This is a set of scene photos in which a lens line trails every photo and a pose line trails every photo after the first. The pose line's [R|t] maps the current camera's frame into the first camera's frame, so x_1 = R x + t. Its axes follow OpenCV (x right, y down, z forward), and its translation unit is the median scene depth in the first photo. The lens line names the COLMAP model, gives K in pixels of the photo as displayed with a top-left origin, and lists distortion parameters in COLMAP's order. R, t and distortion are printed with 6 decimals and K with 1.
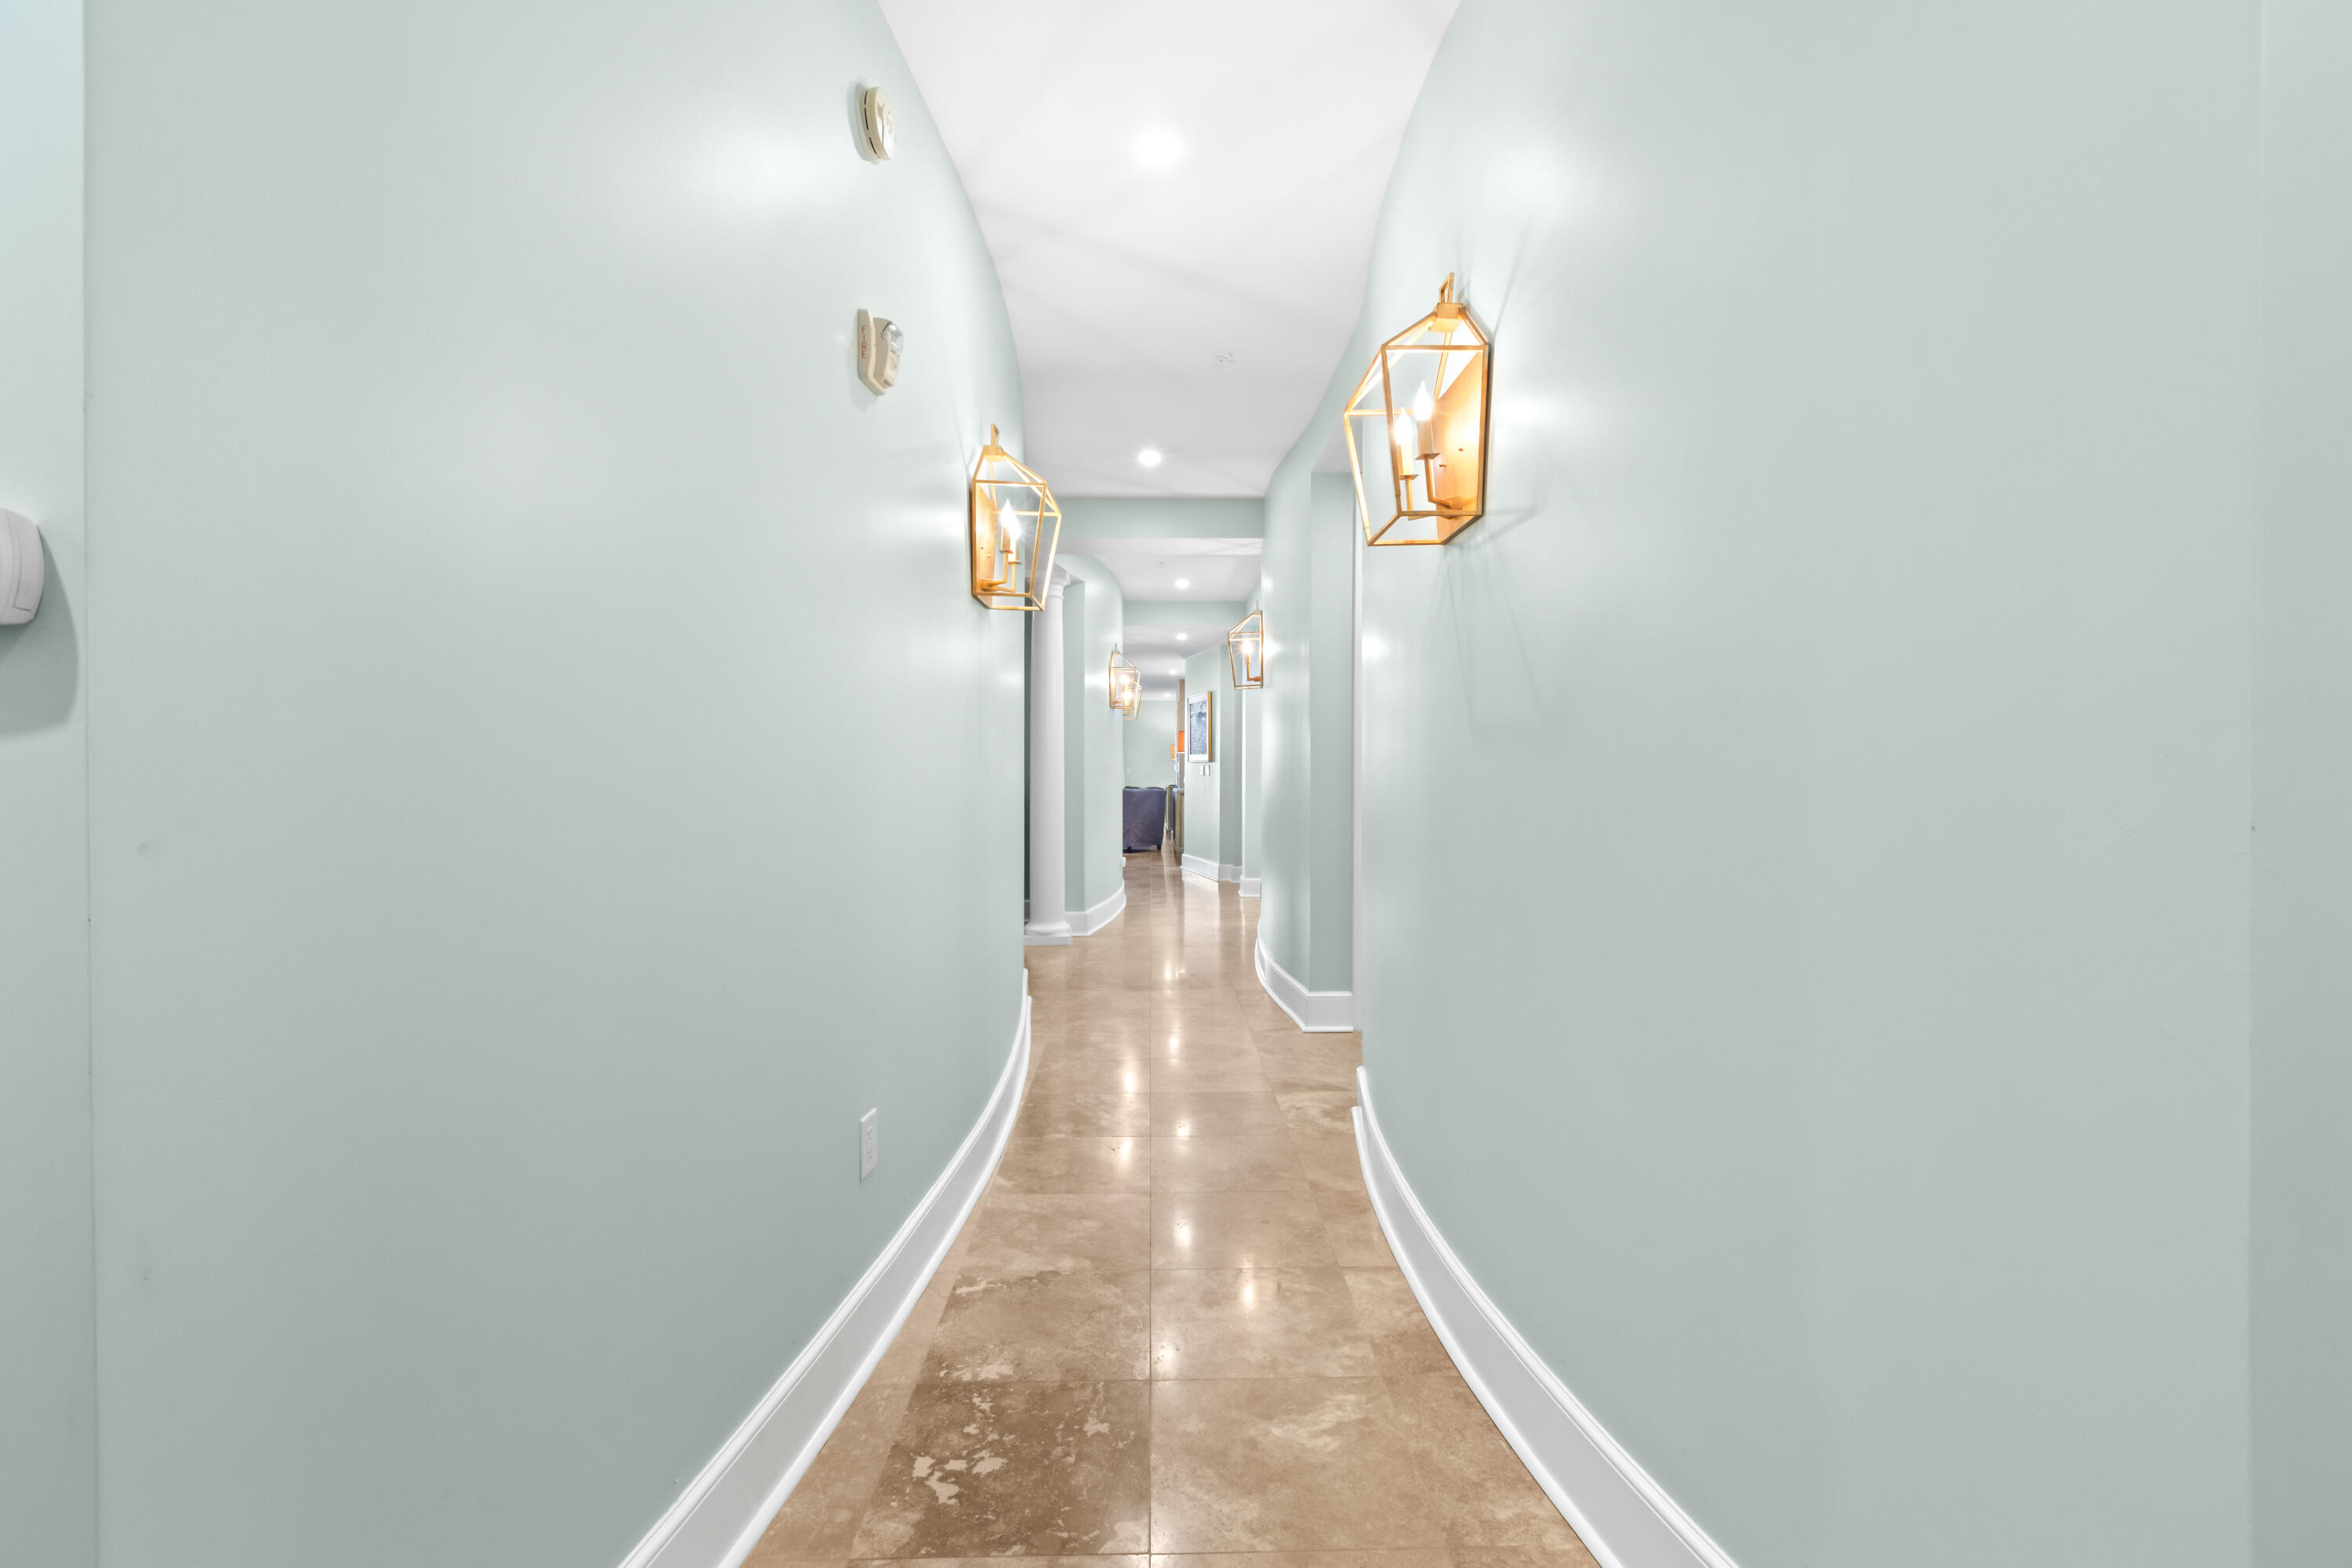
lens RADIAL K [[1101.9, 0, 1175.4], [0, 1101.9, 785.8], [0, 0, 1]] dist [0.011190, -0.001425]
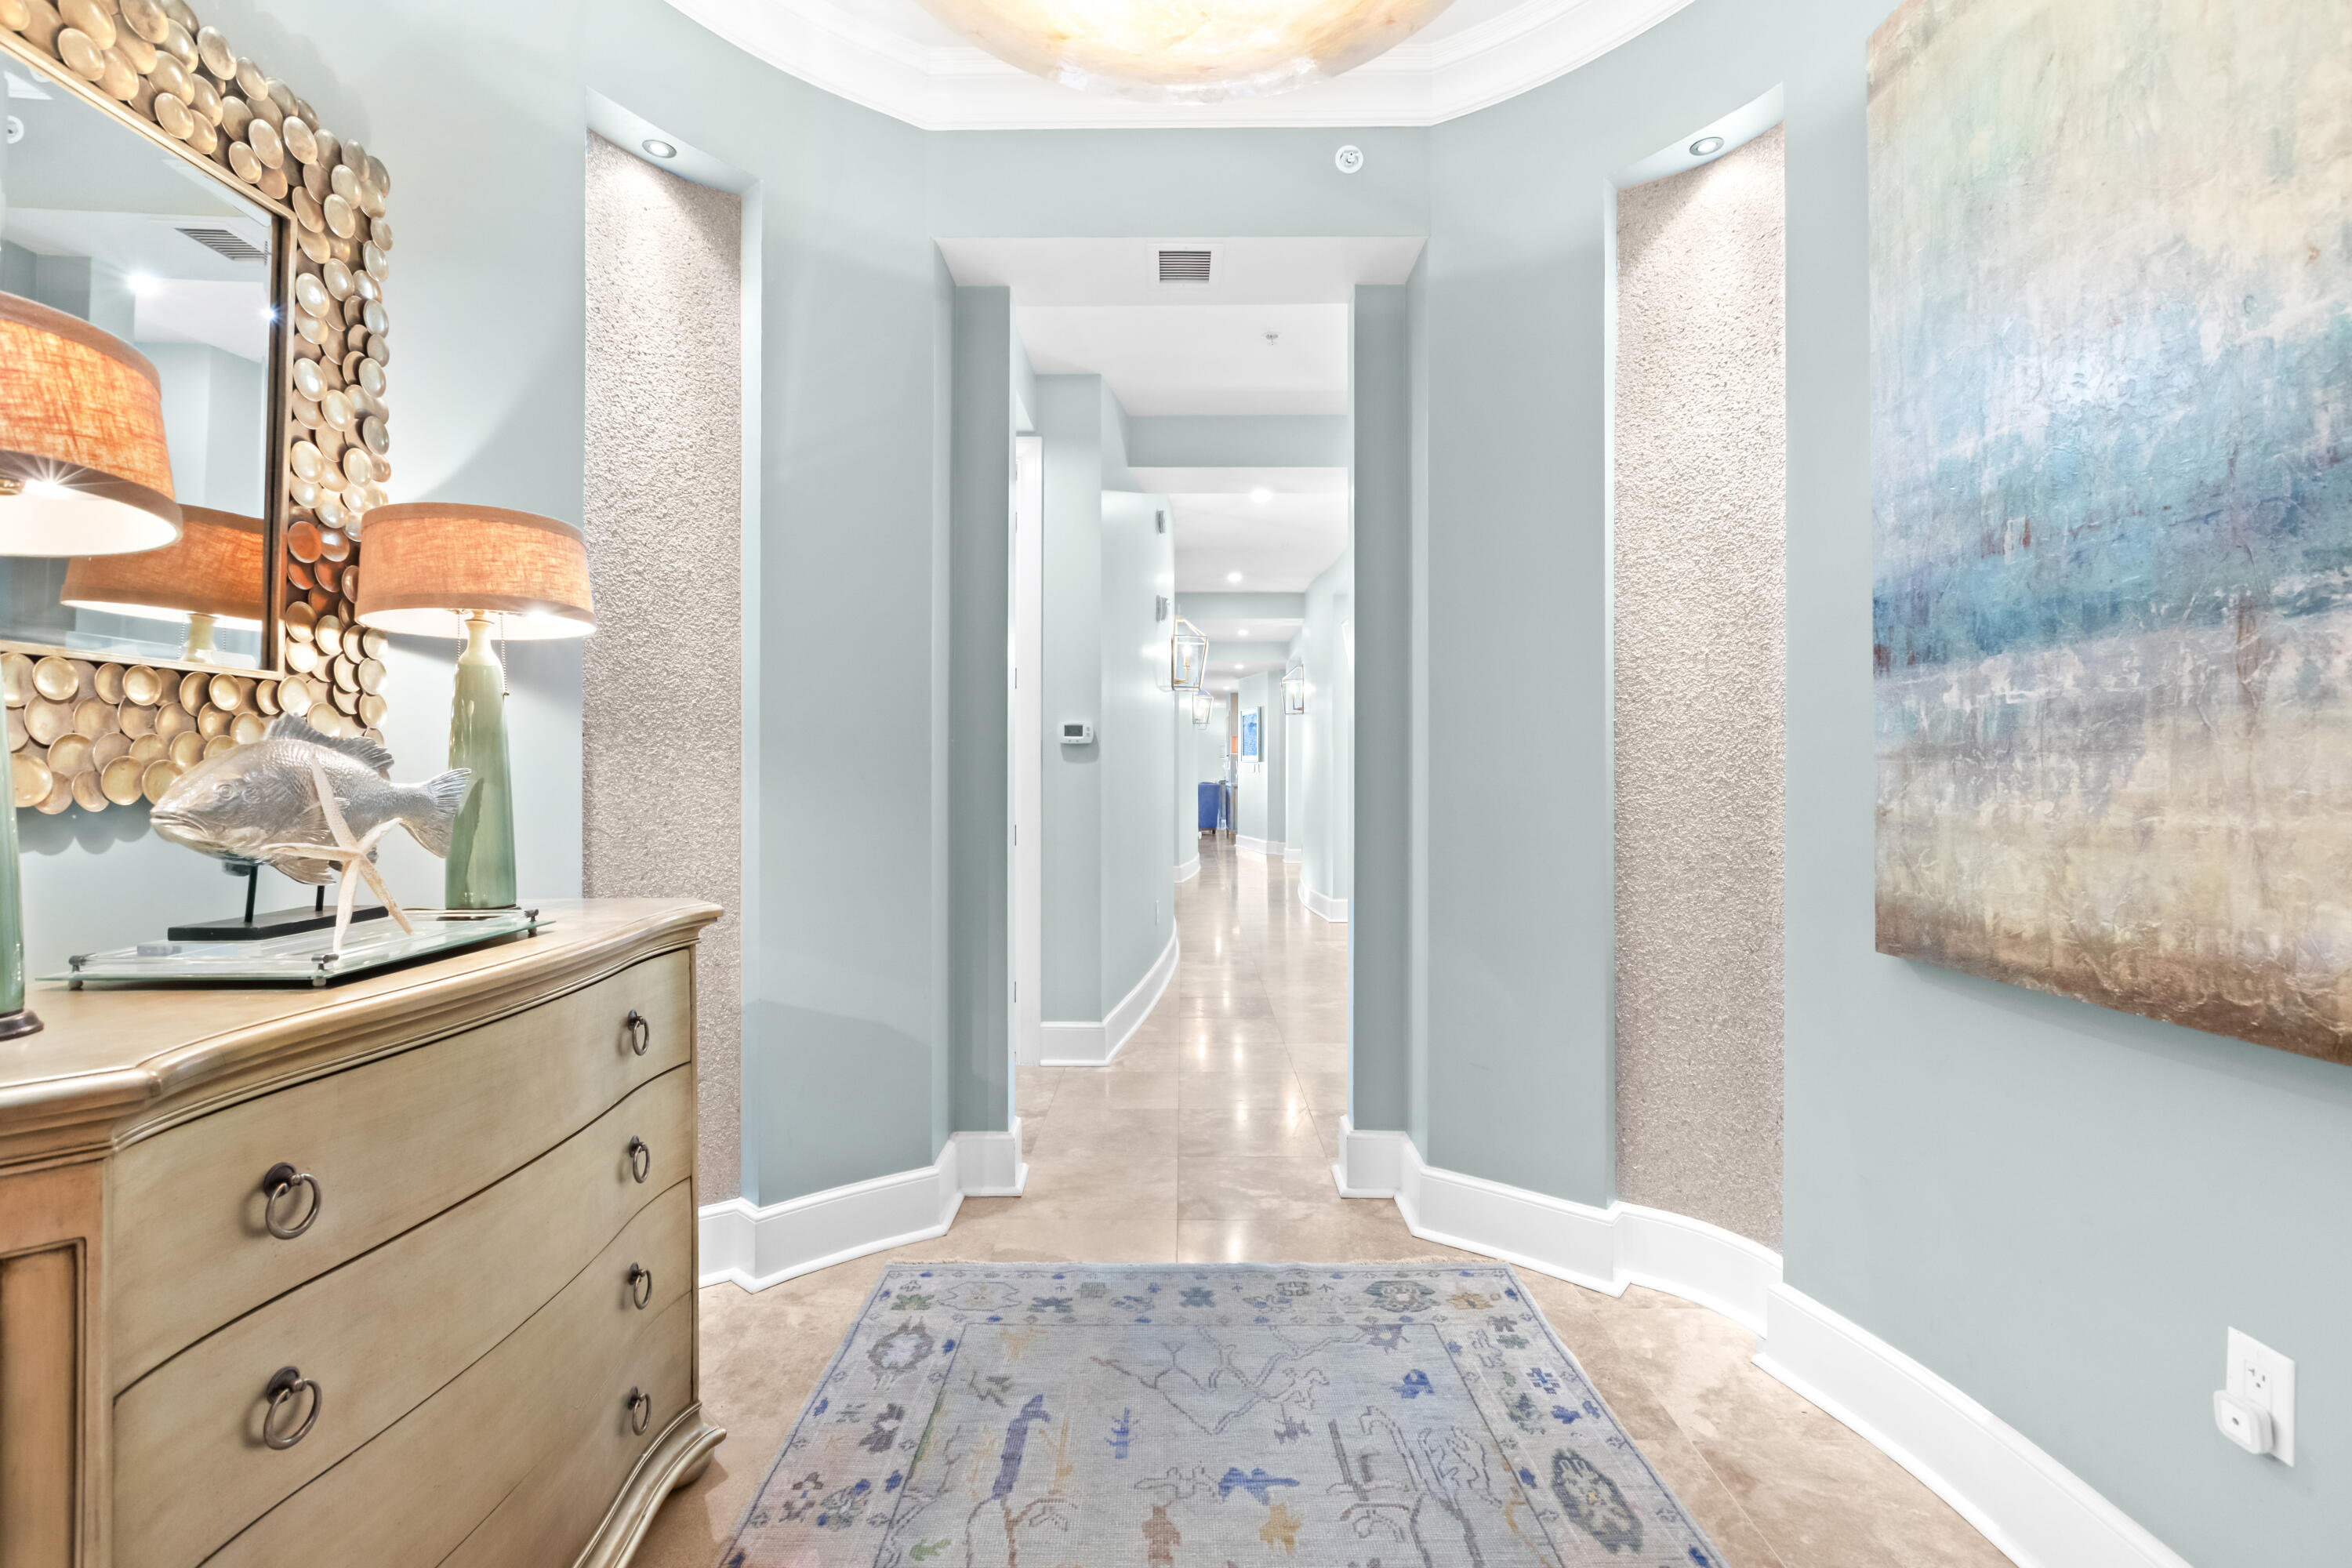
lens RADIAL K [[1101.9, 0, 1177.2], [0, 1101.9, 779.7], [0, 0, 1]] dist [0.011190, -0.001425]
pose [[0.999569, -0.001183, -0.029317, -0.028529], [0.001090, 0.999994, -0.003168, 0.003379], [0.029320, 0.003135, 0.999565, -0.298927]]
